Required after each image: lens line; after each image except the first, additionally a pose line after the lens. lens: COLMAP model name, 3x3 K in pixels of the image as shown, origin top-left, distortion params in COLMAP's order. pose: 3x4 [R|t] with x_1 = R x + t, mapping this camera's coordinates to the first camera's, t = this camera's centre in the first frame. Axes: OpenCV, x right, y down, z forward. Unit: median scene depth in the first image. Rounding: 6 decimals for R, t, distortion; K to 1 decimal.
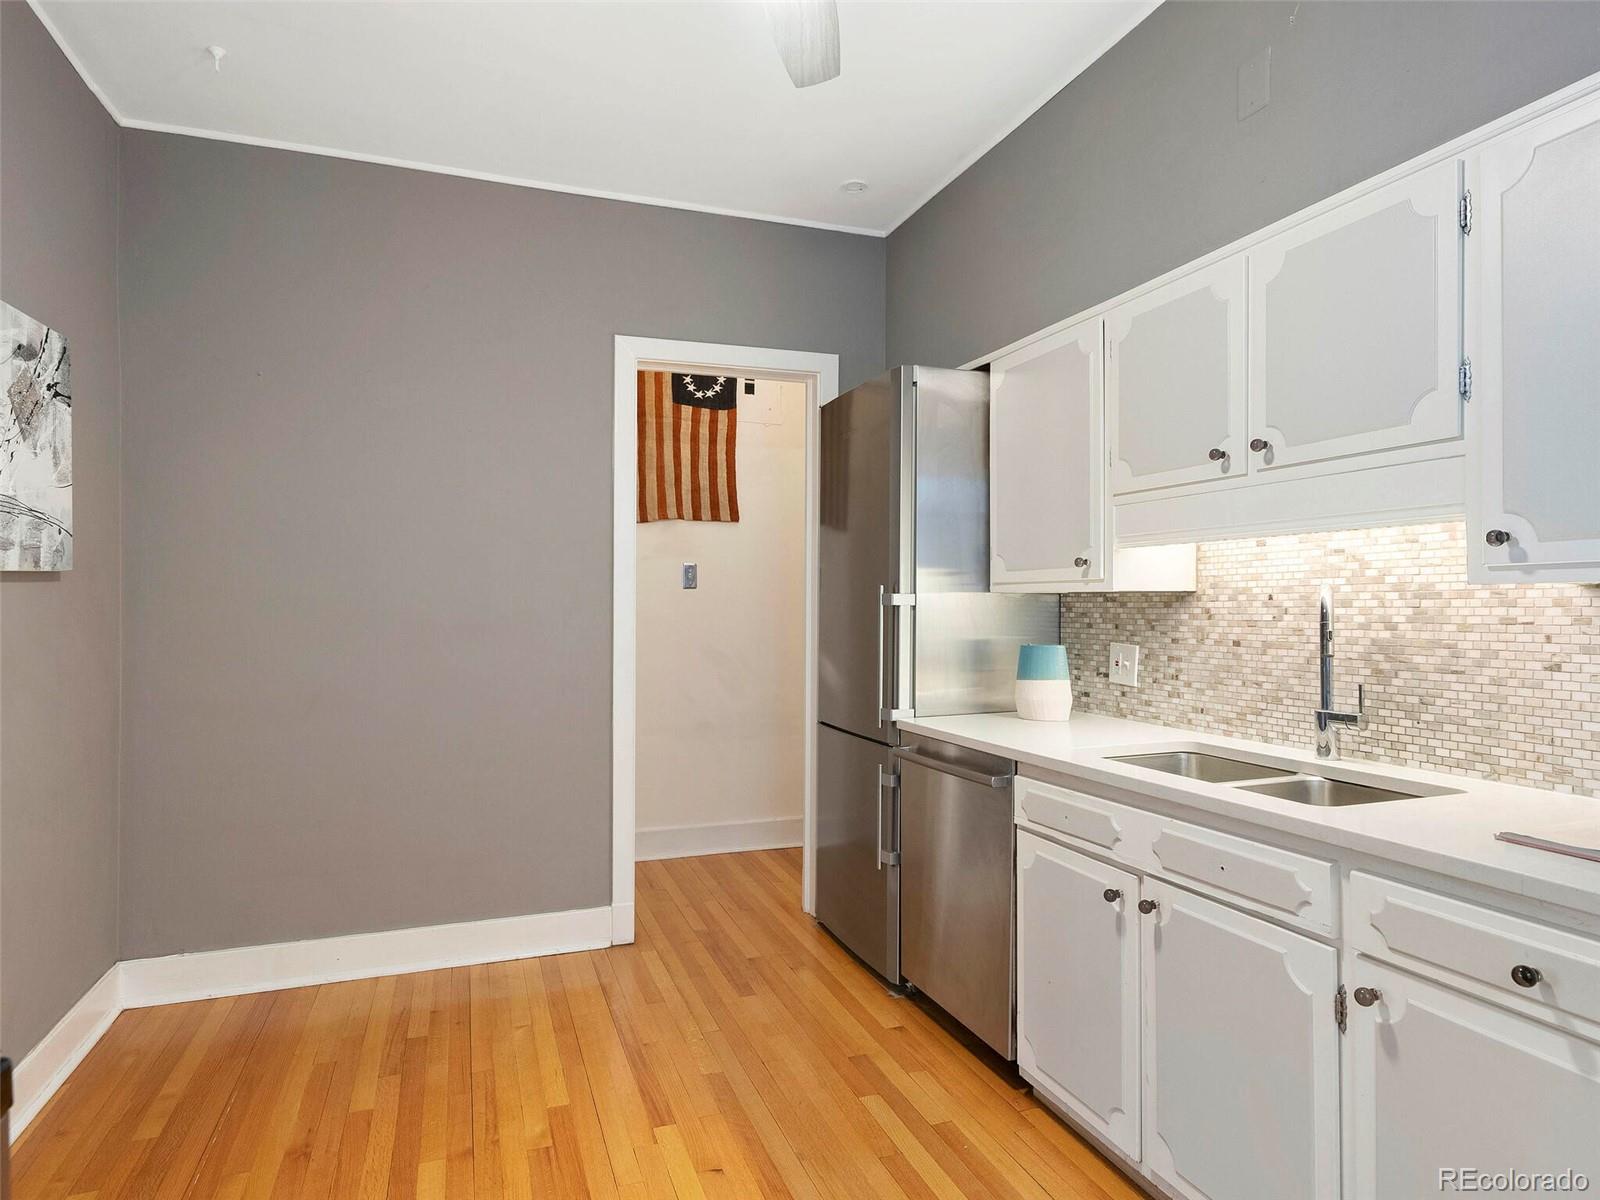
lens RADIAL K [[927.7, 0, 816.6], [0, 927.7, 599.4], [0, 0, 1]] dist [-0.003855, 0.005563]
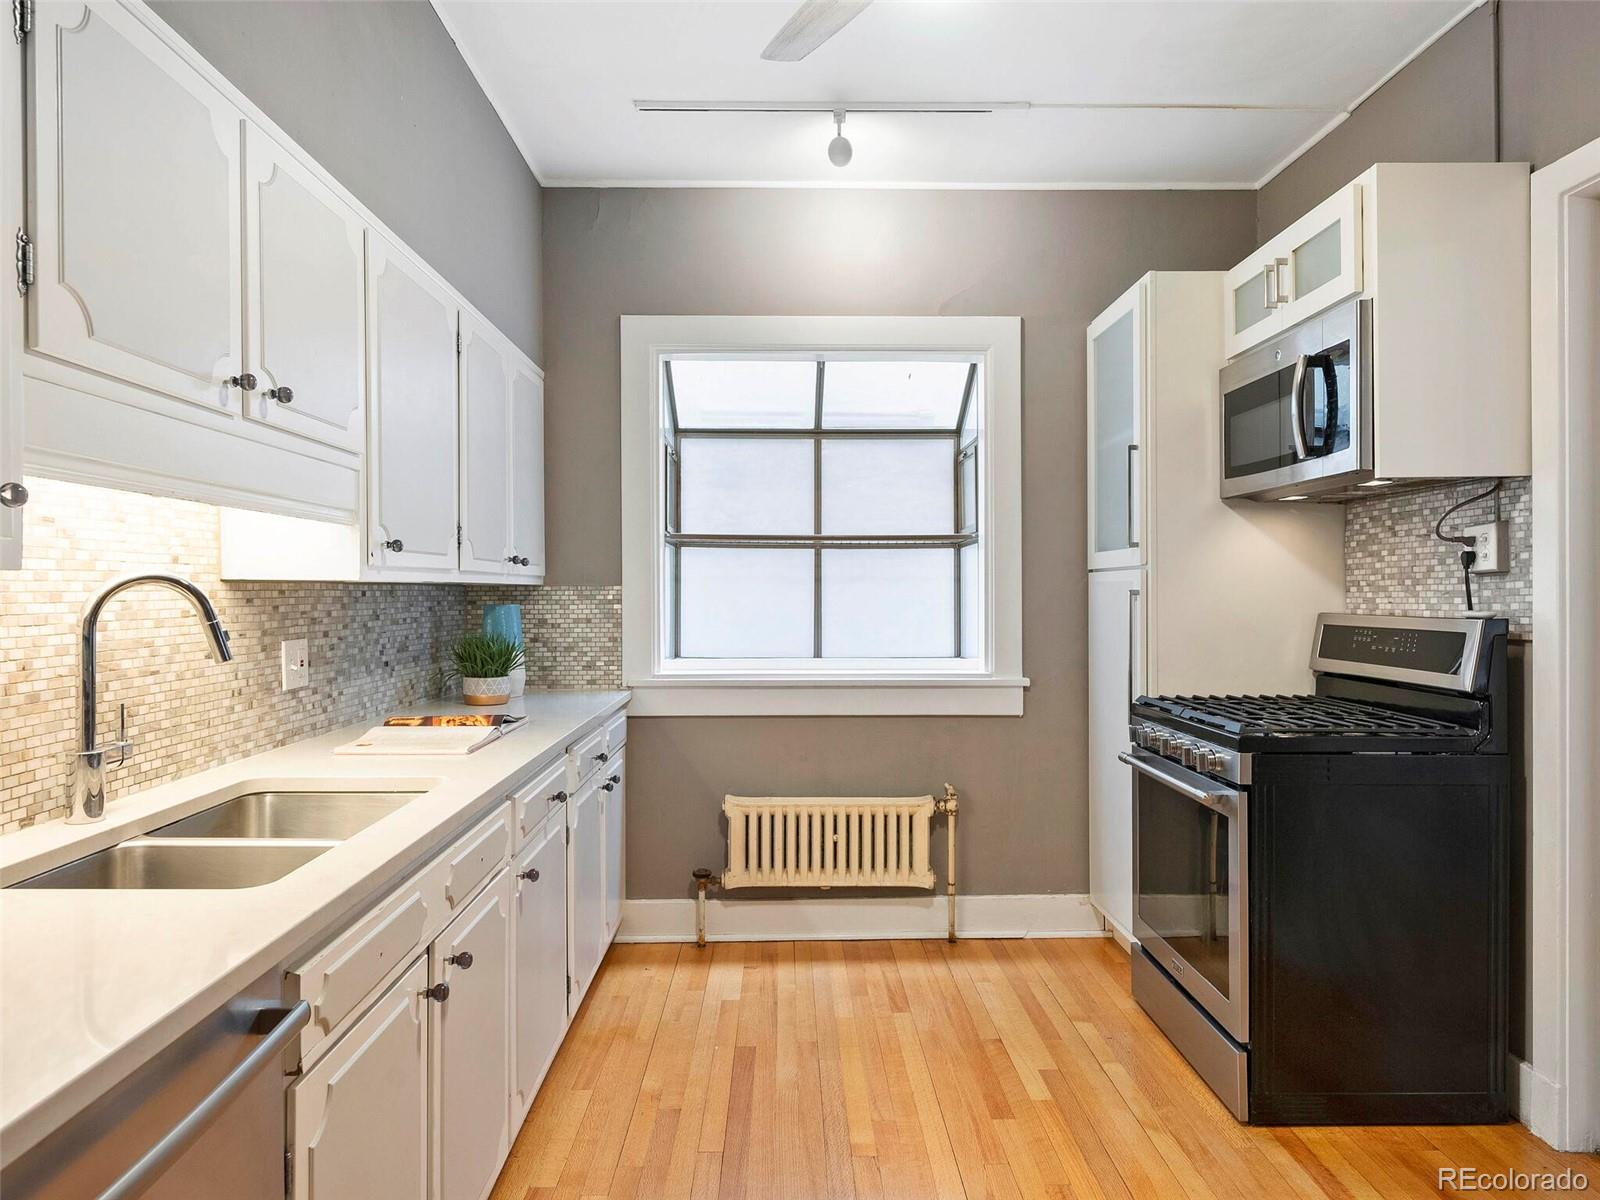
lens RADIAL K [[1014.0, 0, 782.9], [0, 1014.0, 599.9], [0, 0, 1]] dist [0.001102, 0.001451]
pose [[-0.932922, -0.003789, 0.360059, -0.191482], [-0.002568, 0.999989, 0.003871, 0.001828], [-0.360070, 0.002687, -0.932921, 1.394056]]
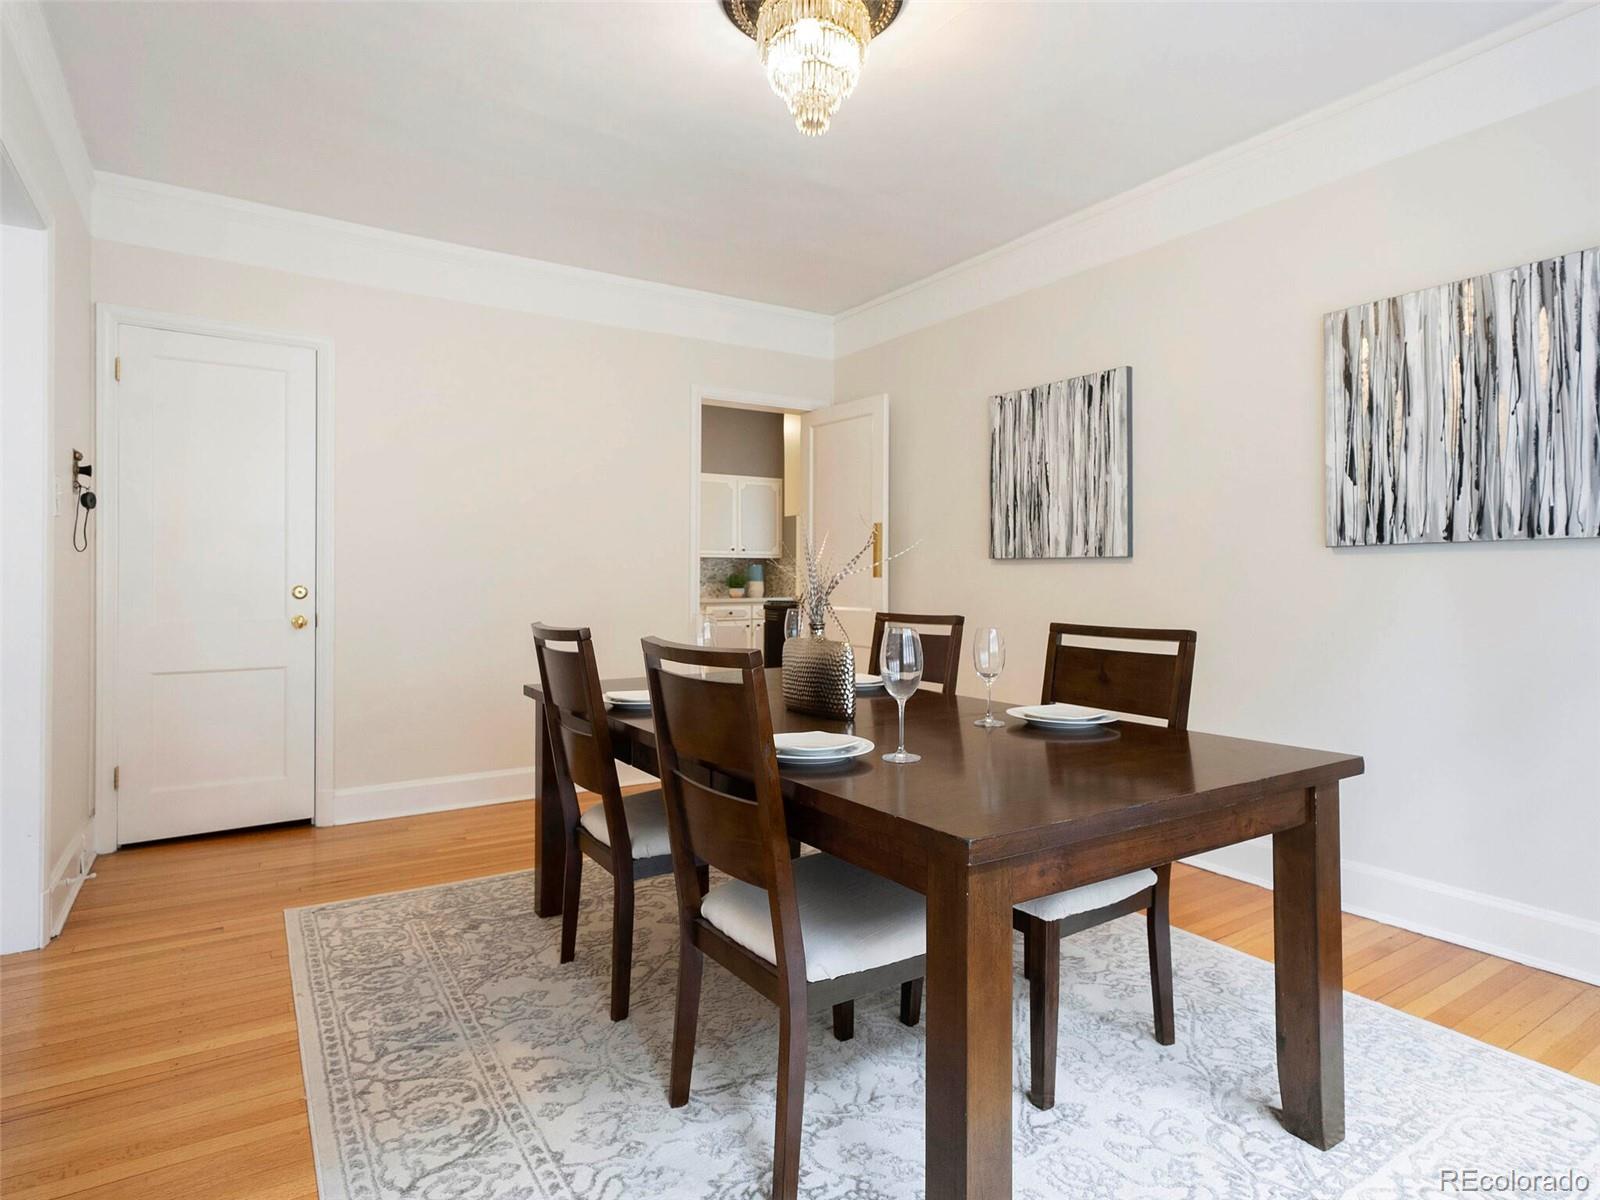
lens RADIAL K [[872.0, 0, 807.3], [0, 872.0, 584.7], [0, 0, 1]] dist [-0.004710, 0.001940]
pose [[-0.220681, -0.015227, 0.975227, -2.874486], [-0.012701, 0.999838, 0.012738, 0.049679], [-0.975263, -0.009575, -0.220839, 0.742060]]
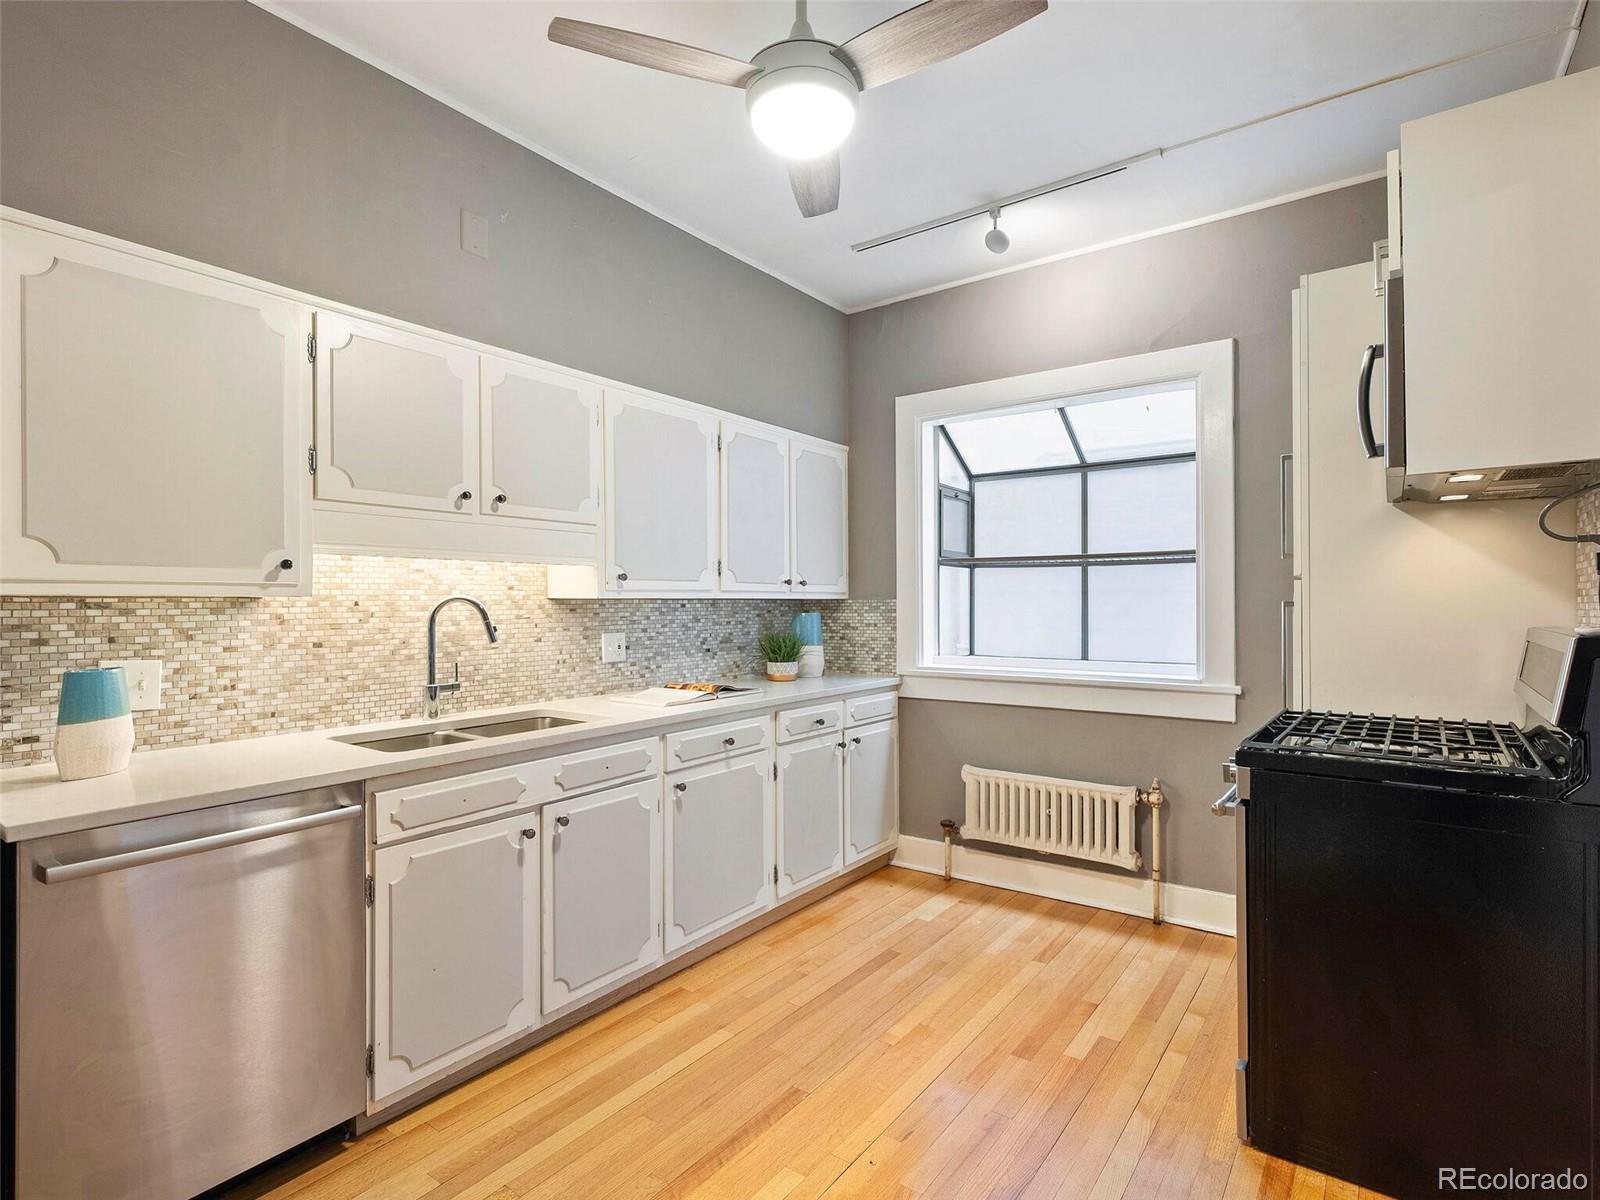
lens RADIAL K [[800.3, 0, 785.9], [0, 800.3, 607.4], [0, 0, 1]] dist [0.001189, -0.000463]
pose [[-0.525416, -0.003677, 0.850838, -0.693197], [-0.001285, 0.999993, 0.003528, -0.001924], [-0.850845, 0.000760, -0.525417, 1.081097]]
